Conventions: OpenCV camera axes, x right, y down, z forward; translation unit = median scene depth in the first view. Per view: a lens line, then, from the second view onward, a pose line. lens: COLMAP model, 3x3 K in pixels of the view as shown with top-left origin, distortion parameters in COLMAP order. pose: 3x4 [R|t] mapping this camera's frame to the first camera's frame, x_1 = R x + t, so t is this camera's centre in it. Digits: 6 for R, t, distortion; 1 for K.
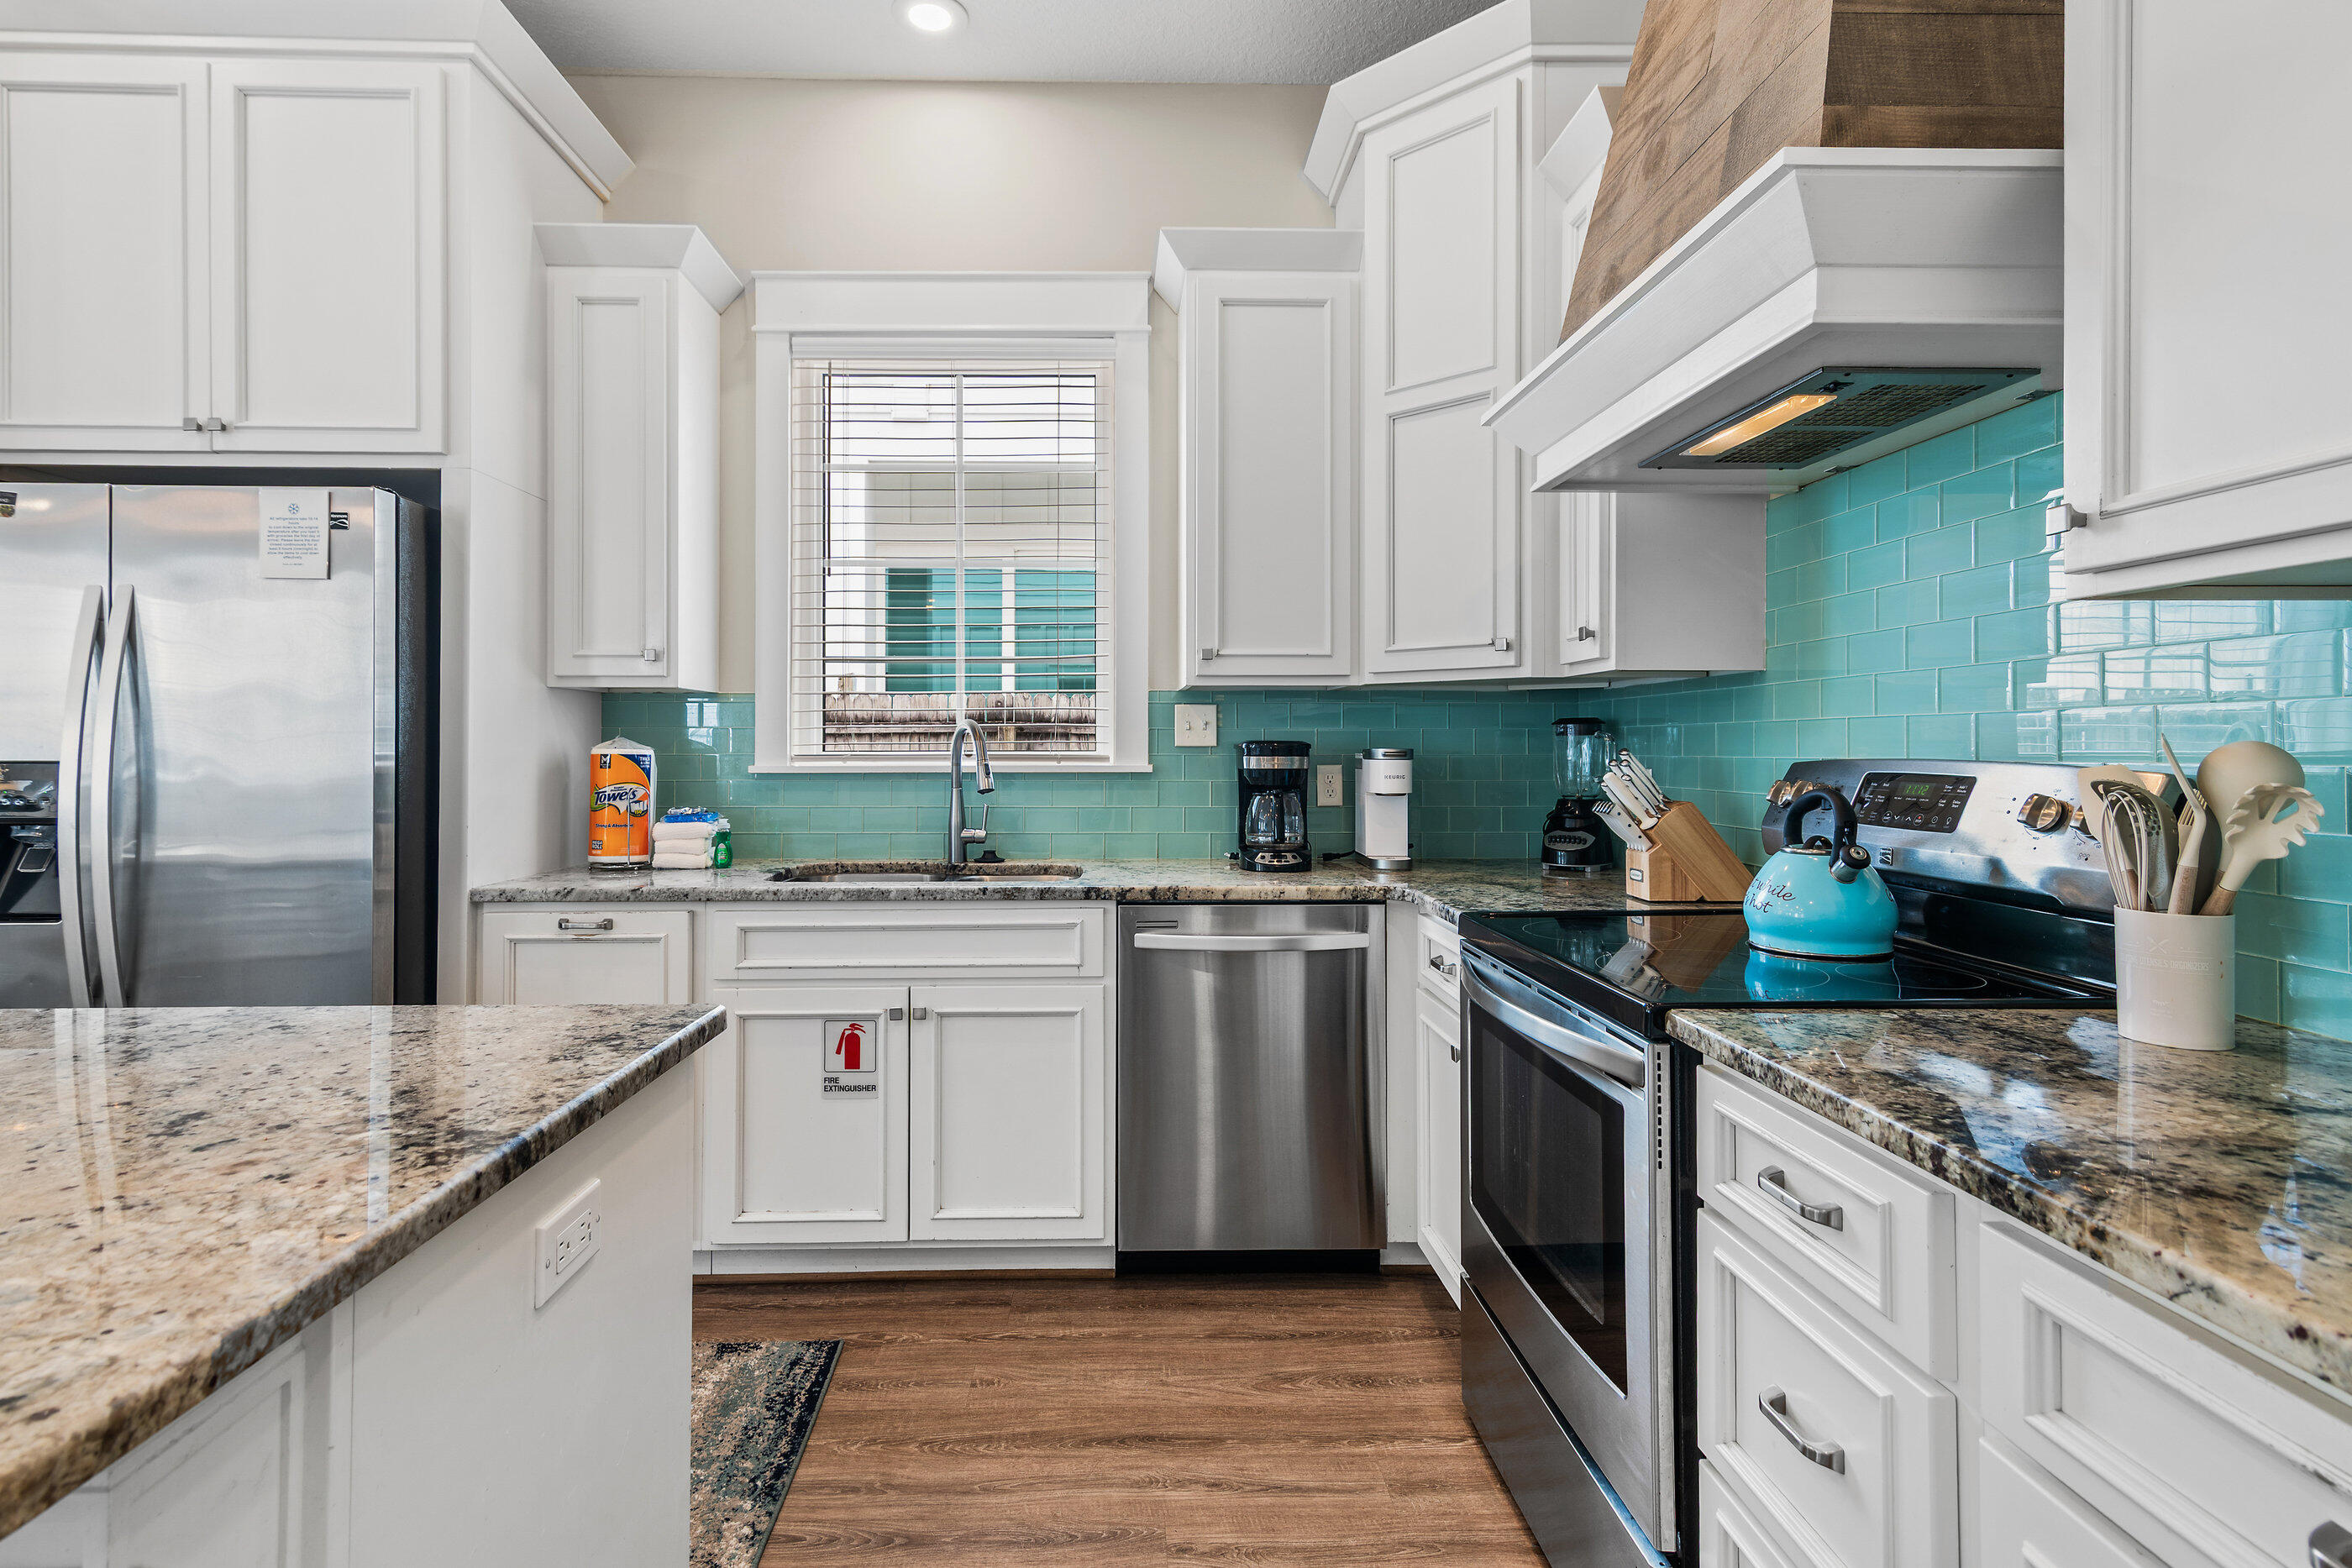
lens RADIAL K [[1159.3, 0, 1125.6], [0, 1159.3, 732.2], [0, 0, 1]] dist [0.021870, 0.000421]
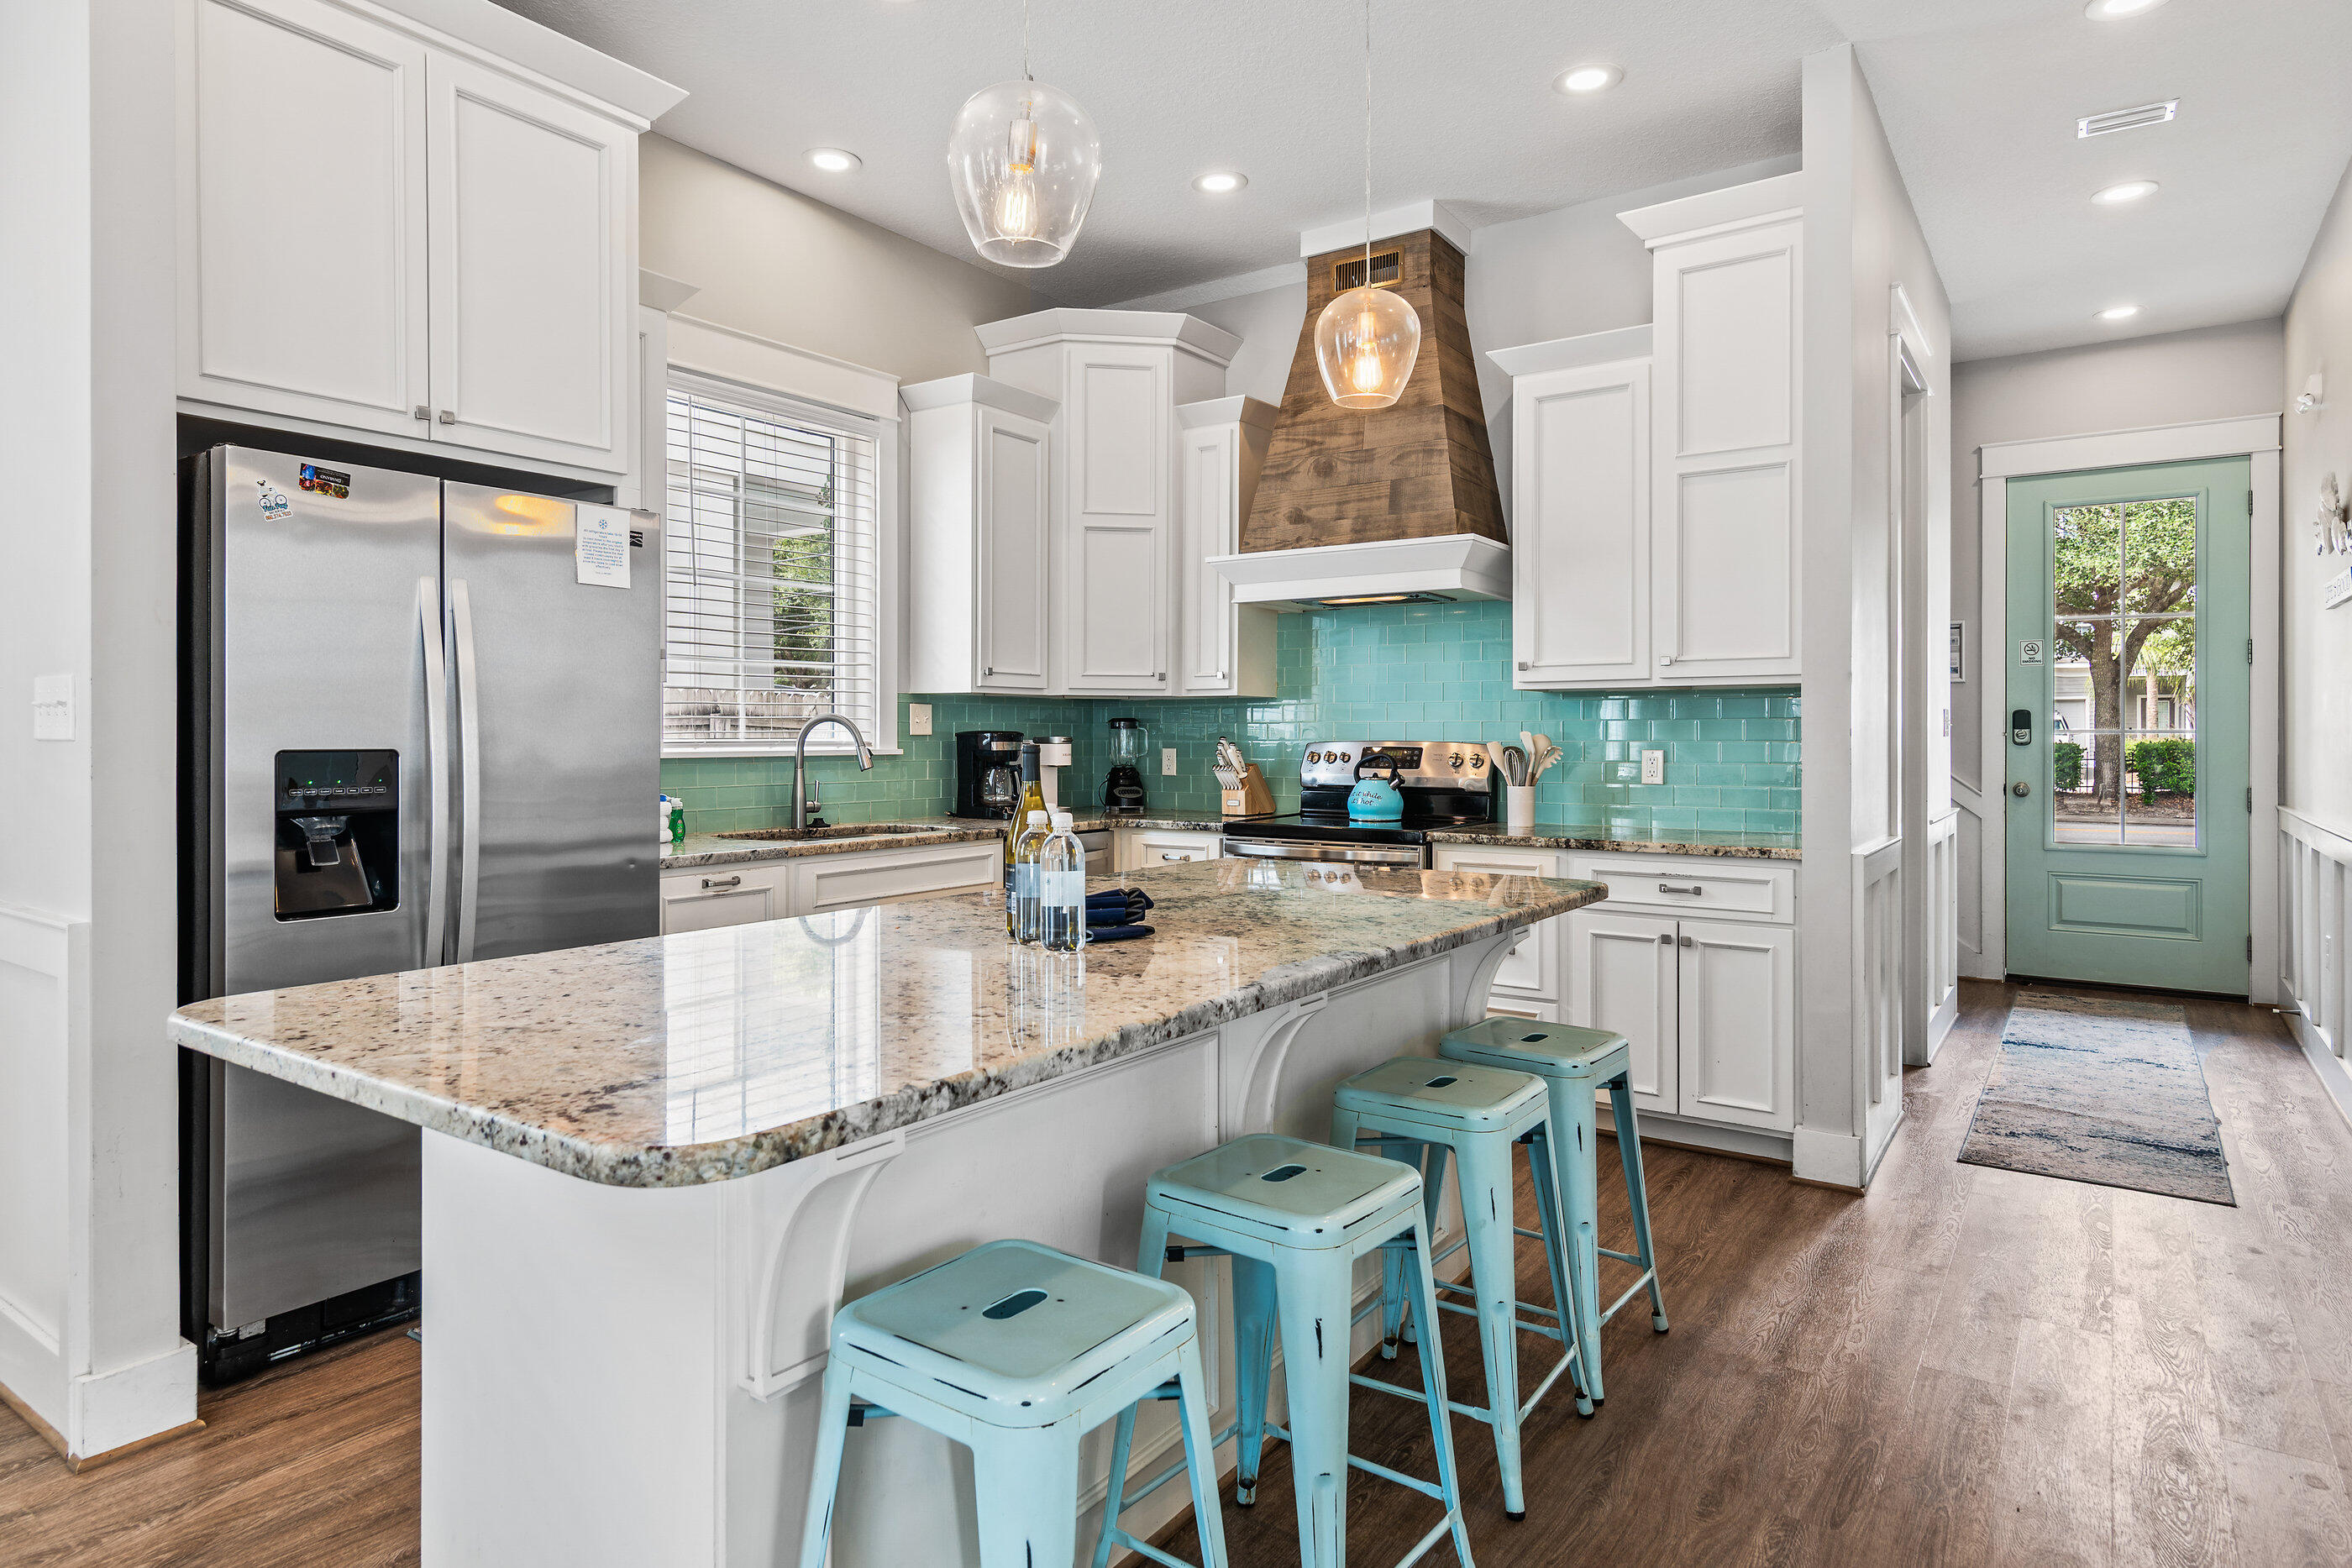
lens RADIAL K [[1351.0, 0, 1133.1], [0, 1351.0, 734.3], [0, 0, 1]] dist [0.017300, -0.000188]
pose [[0.596184, 0.001466, 0.802847, -1.286378], [-0.012409, 0.999896, 0.007389, -0.003794], [-0.802752, -0.014368, 0.596140, -0.167867]]
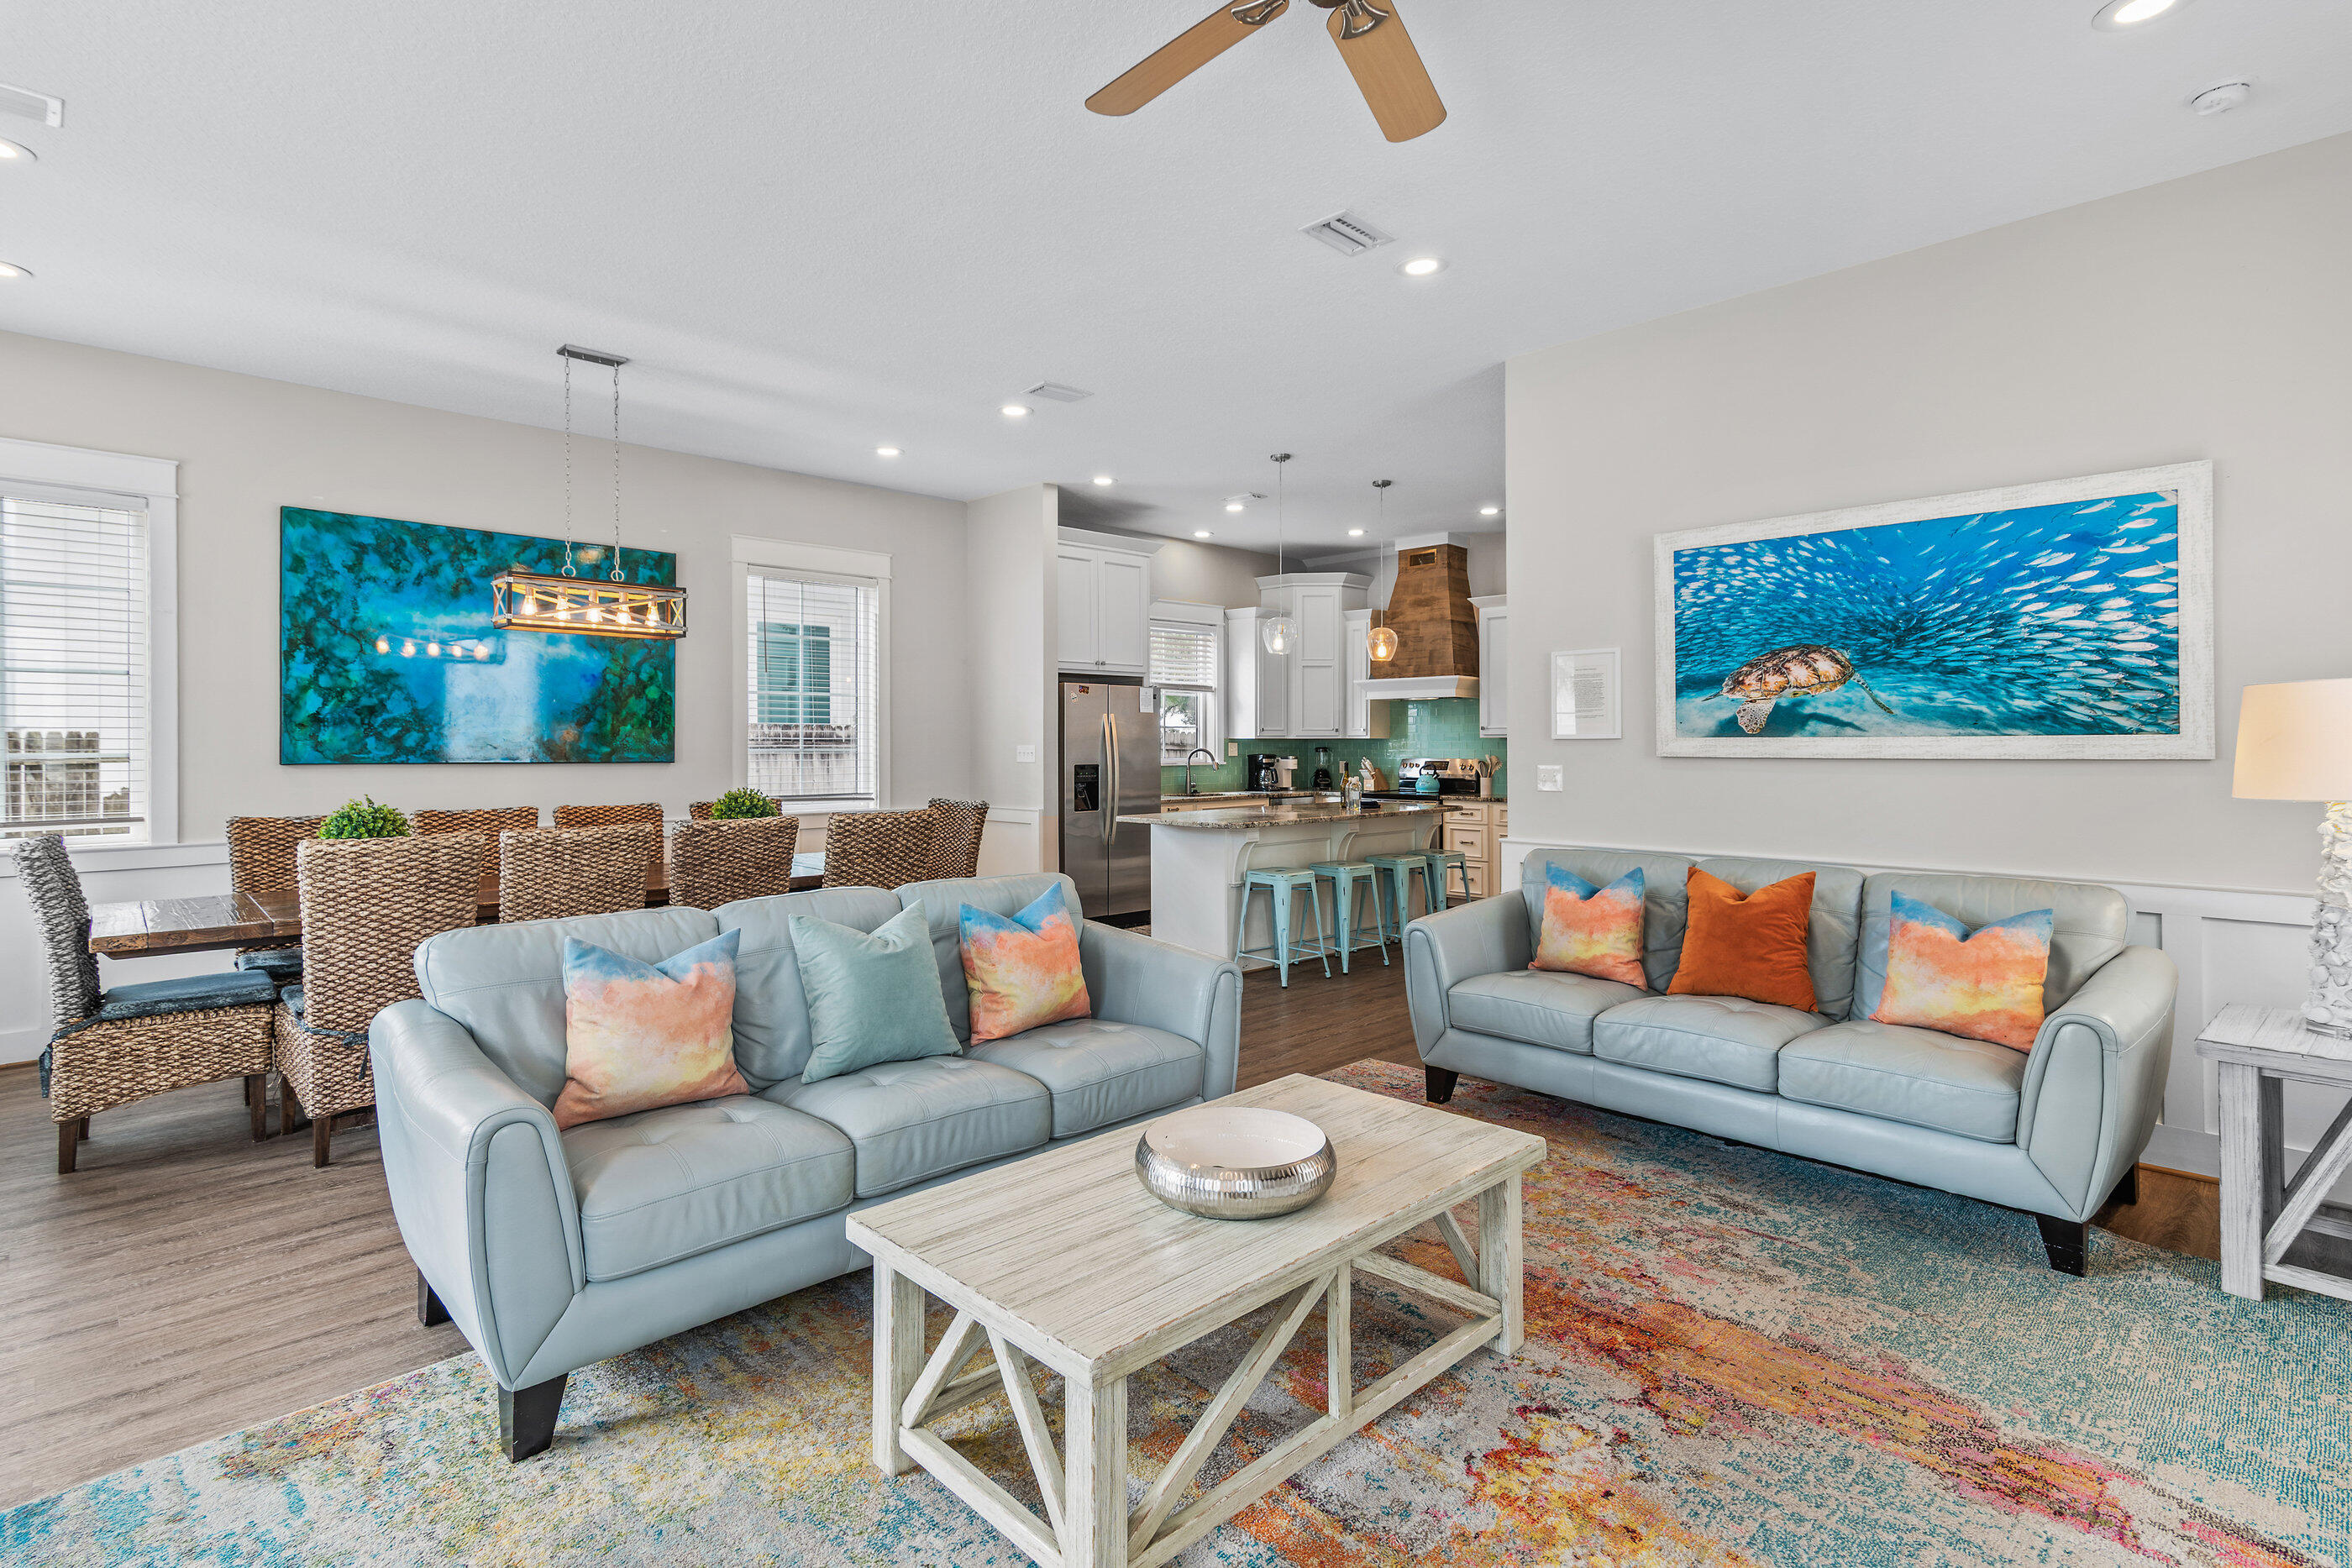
lens RADIAL K [[1157.9, 0, 1165.4], [0, 1157.9, 743.1], [0, 0, 1]] dist [0.021295, -0.000082]
pose [[0.722933, -0.002045, 0.690915, -2.781646], [-0.006529, 0.999931, 0.009791, -0.064827], [-0.690887, -0.011589, 0.722870, -1.439599]]
